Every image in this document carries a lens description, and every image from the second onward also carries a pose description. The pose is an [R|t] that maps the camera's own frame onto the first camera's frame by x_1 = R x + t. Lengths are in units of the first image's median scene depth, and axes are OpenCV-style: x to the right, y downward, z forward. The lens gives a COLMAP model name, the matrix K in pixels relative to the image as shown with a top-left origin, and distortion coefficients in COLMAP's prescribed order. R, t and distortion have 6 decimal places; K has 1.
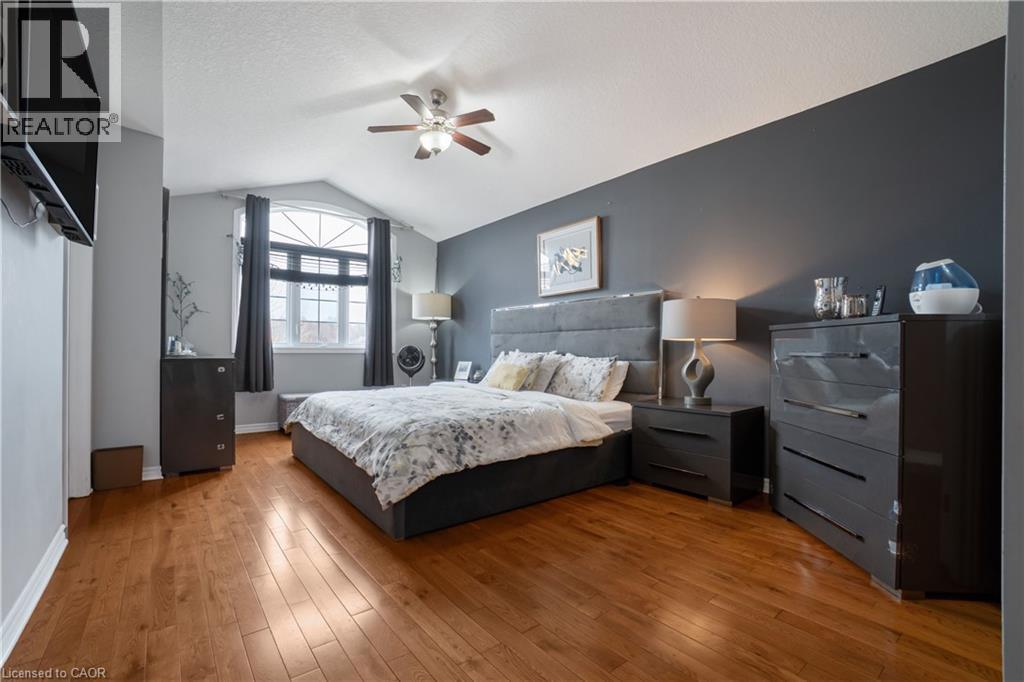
lens RADIAL K [[446.4, 0, 484.5], [0, 446.4, 331.9], [0, 0, 1]] dist [-0.041726, 0.004309]
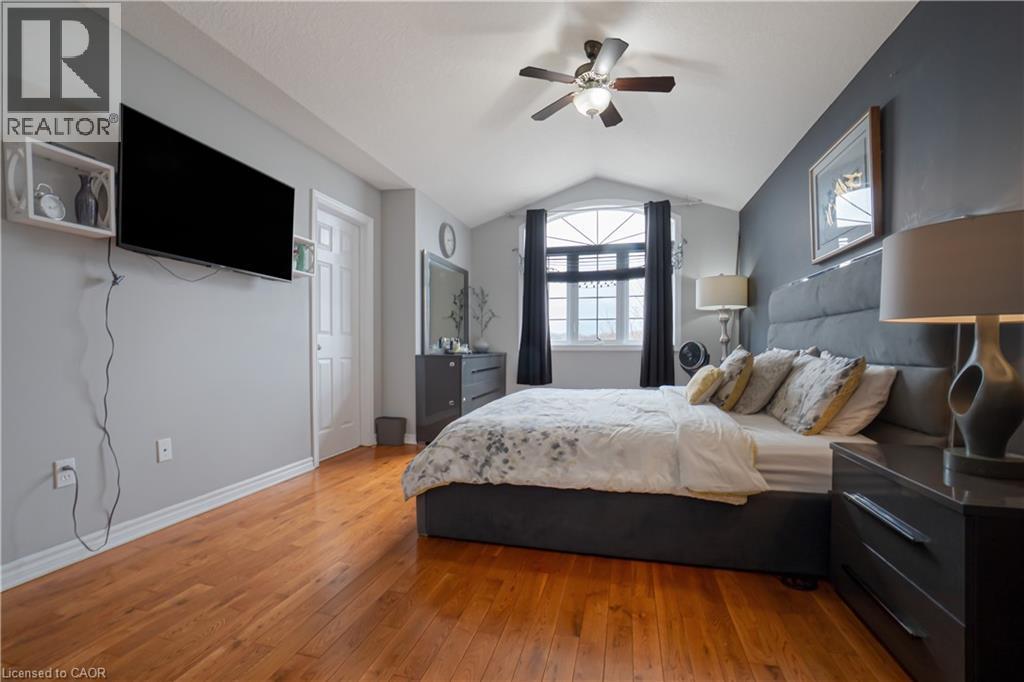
lens RADIAL K [[446.4, 0, 508.2], [0, 446.4, 344.1], [0, 0, 1]] dist [-0.041726, 0.004309]
pose [[0.620800, -0.010101, -0.783904, 0.409711], [0.037515, 0.999154, 0.016835, 0.012224], [0.783071, -0.039860, 0.620653, 0.301895]]
